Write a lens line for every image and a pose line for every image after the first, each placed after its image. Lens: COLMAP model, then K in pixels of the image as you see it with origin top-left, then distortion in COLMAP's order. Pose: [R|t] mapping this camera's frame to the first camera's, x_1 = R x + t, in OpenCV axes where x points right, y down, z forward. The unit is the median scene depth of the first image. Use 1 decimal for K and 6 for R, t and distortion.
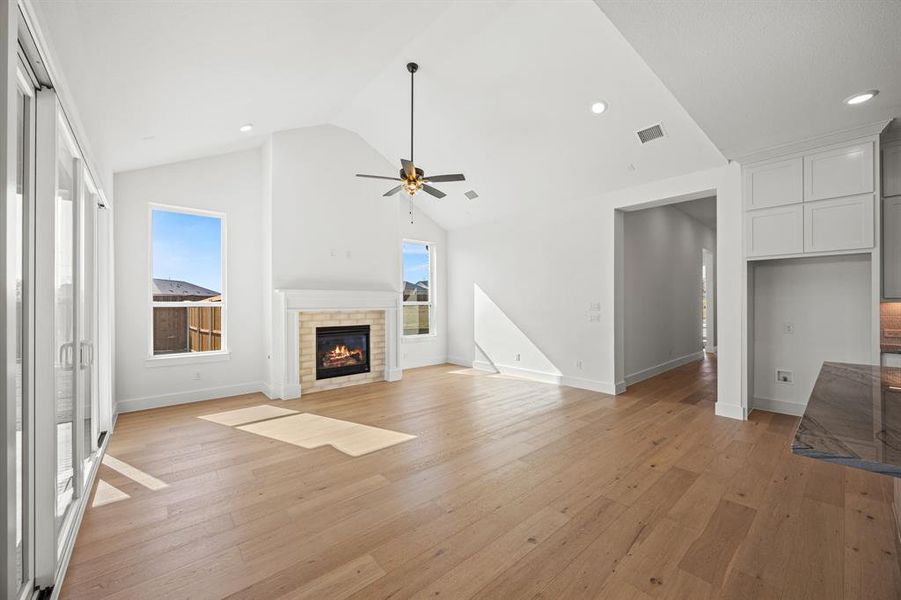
lens RADIAL K [[346.4, 0, 453.3], [0, 346.4, 305.0], [0, 0, 1]] dist [-0.003026, -0.000045]
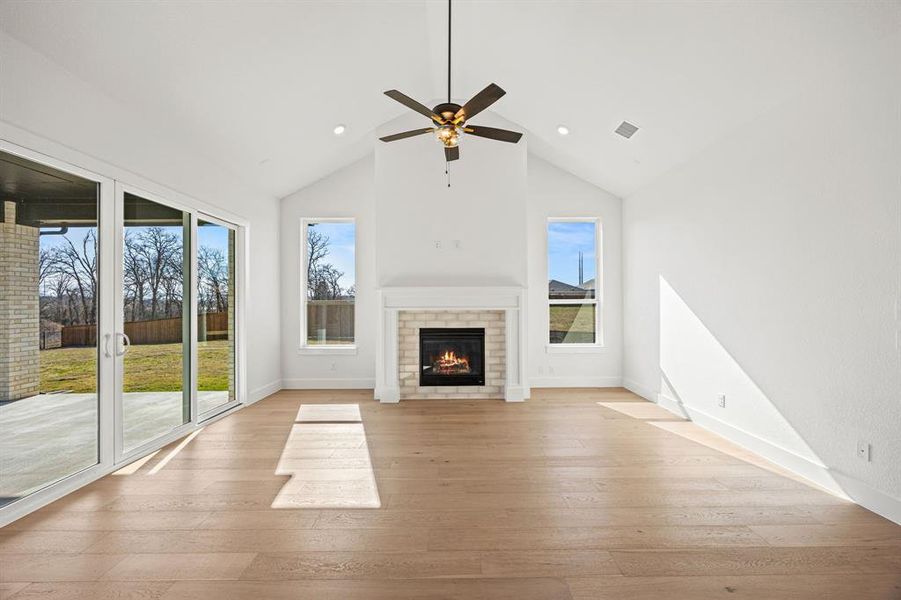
lens RADIAL K [[344.8, 0, 454.4], [0, 344.8, 301.0], [0, 0, 1]] dist [-0.002314, 0.000015]
pose [[0.751851, -0.002739, -0.659327, 0.267578], [-0.001378, 0.999983, -0.005725, -0.001312], [0.659331, 0.005213, 0.751835, 0.378836]]
